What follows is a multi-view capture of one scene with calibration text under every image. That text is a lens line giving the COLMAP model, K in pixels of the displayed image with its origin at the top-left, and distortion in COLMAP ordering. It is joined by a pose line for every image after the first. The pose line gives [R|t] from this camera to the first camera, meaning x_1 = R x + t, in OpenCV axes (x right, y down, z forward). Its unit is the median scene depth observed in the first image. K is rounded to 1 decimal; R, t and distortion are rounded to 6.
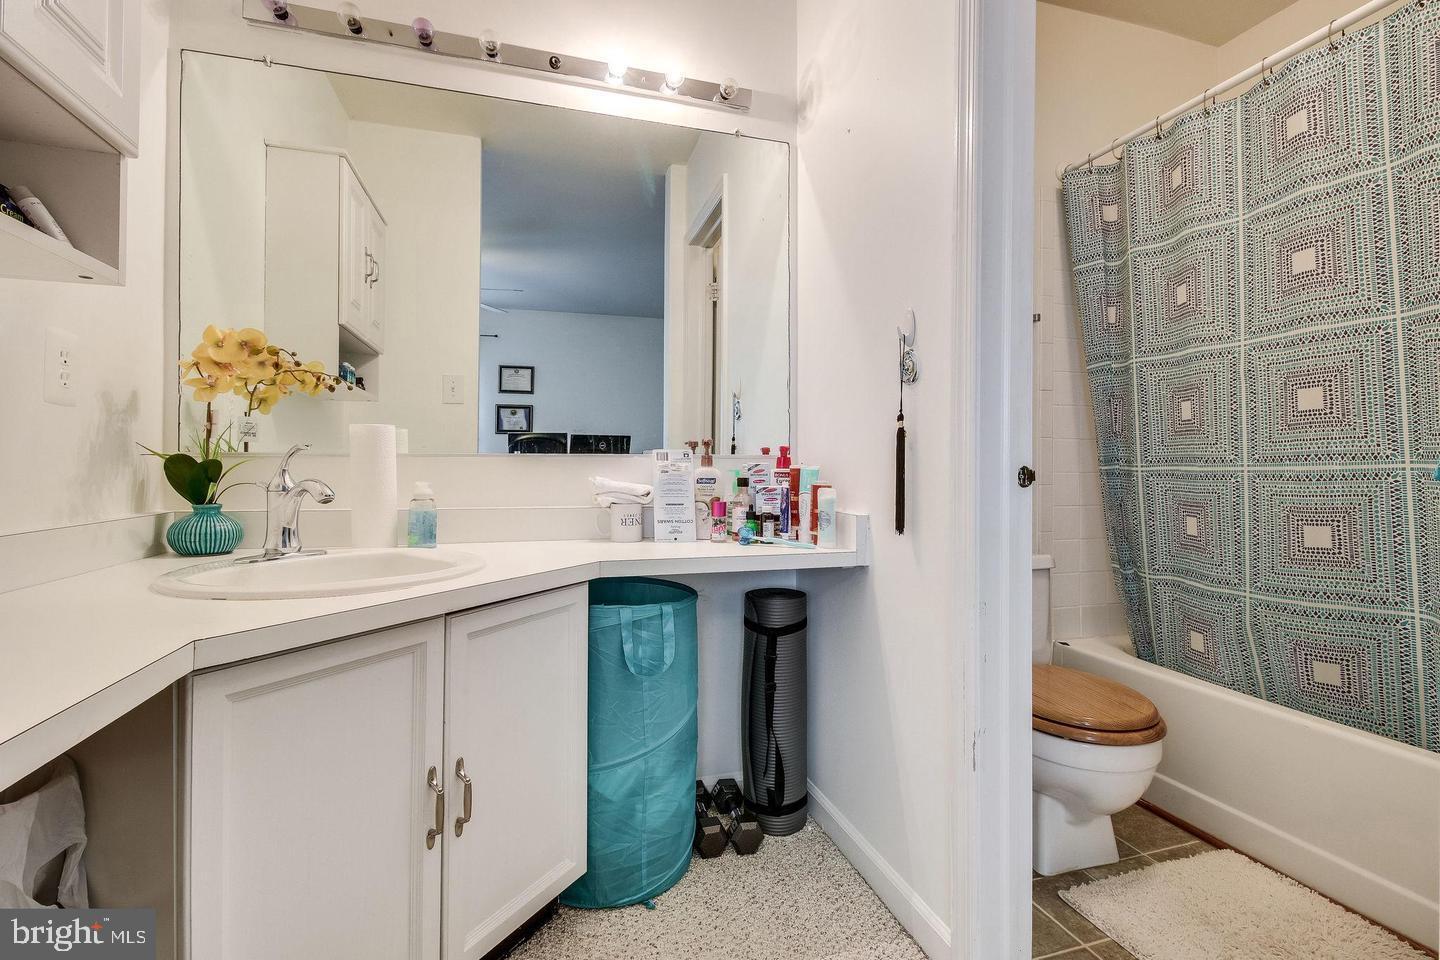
lens RADIAL K [[679.8, 0, 720.4], [0, 679.8, 460.5], [0, 0, 1]] dist [0.002952, 0.000186]
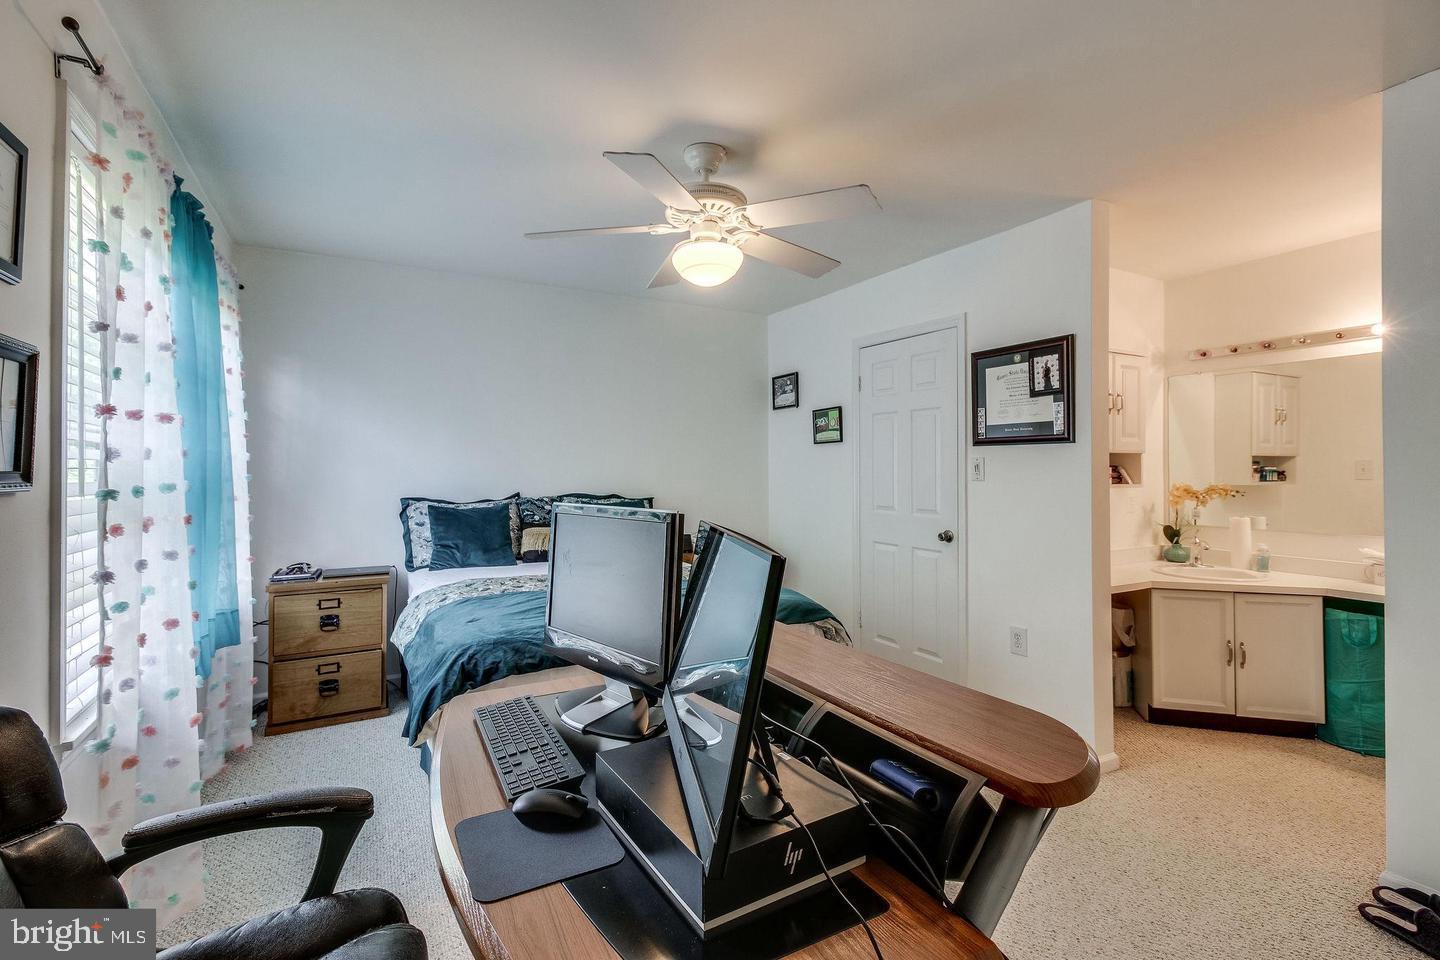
lens RADIAL K [[679.8, 0, 720.4], [0, 679.8, 460.5], [0, 0, 1]] dist [0.002952, 0.000186]
pose [[0.229254, -0.007123, -0.973341, 1.587918], [0.006969, 0.999960, -0.005676, -0.283935], [0.973342, -0.005482, 0.229294, -1.510326]]
